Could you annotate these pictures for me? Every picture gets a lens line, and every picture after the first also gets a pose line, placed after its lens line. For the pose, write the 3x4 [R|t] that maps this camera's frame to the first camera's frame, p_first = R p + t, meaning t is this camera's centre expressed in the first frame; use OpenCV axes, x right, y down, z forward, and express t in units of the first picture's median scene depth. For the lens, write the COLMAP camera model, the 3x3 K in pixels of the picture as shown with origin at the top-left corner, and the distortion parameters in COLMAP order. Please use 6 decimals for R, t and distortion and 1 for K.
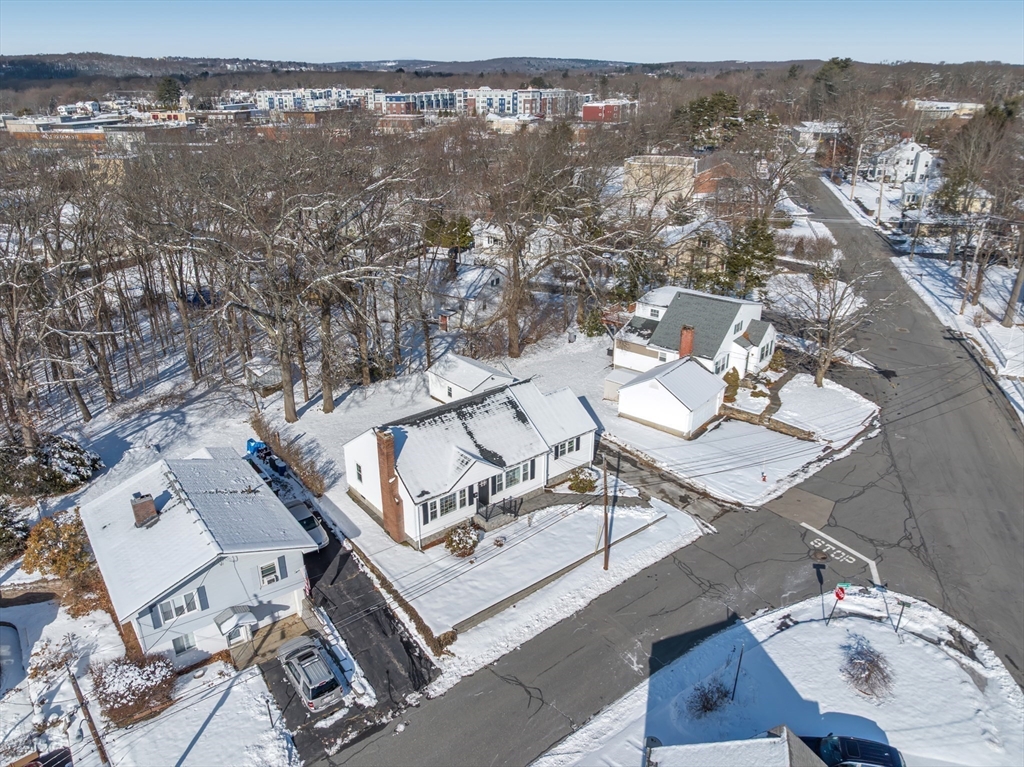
lens RADIAL K [[711.8, 0, 513.5], [0, 711.8, 383.1], [0, 0, 1]] dist [0.001714, -0.000533]
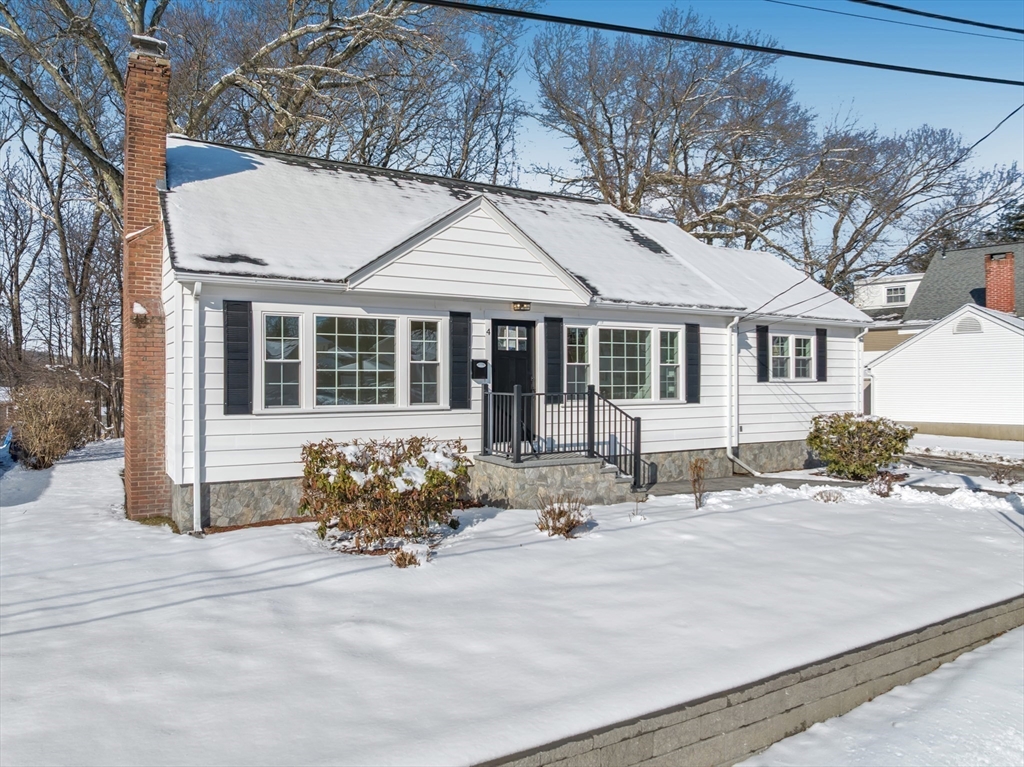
lens RADIAL K [[711.8, 0, 510.0], [0, 711.8, 385.9], [0, 0, 1]] dist [0.001714, -0.000533]
pose [[0.989663, -0.005836, -0.143295, -0.005791], [-0.051277, 0.918721, -0.391563, 0.262288], [0.133934, 0.394863, 0.908925, 0.771003]]
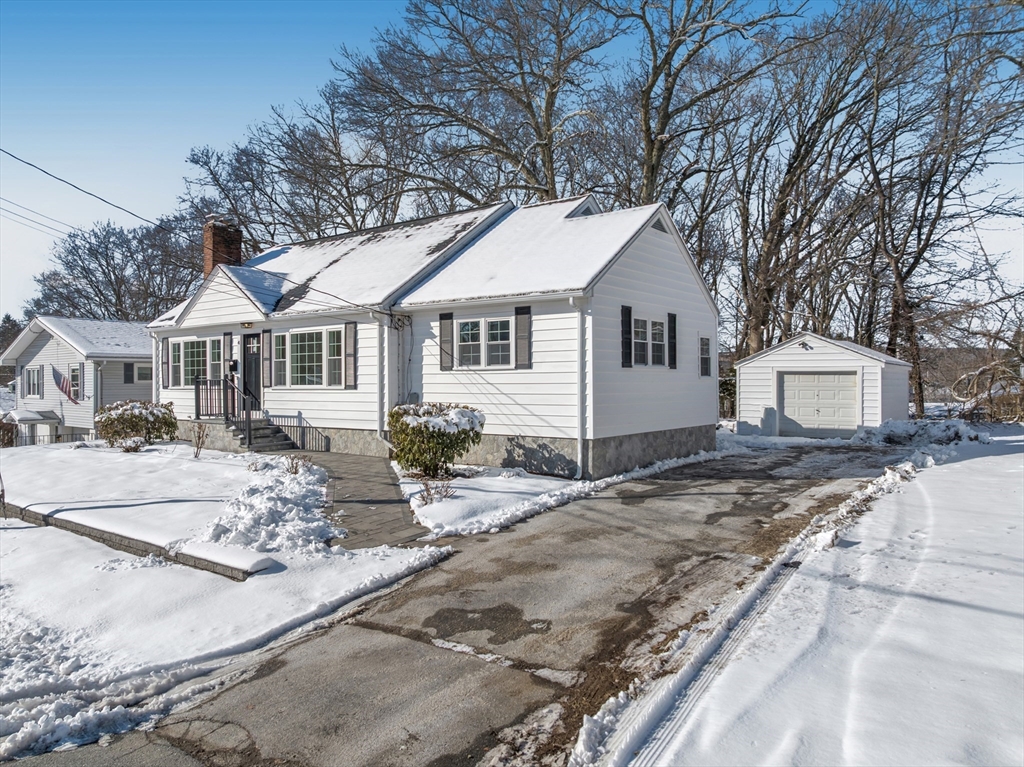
lens RADIAL K [[711.8, 0, 511.8], [0, 711.8, 380.6], [0, 0, 1]] dist [0.001714, -0.000533]
pose [[0.250225, 0.010252, -0.968133, 0.399885], [-0.369632, 0.925214, -0.085738, 0.141416], [0.894852, 0.379307, 0.235301, 1.049588]]
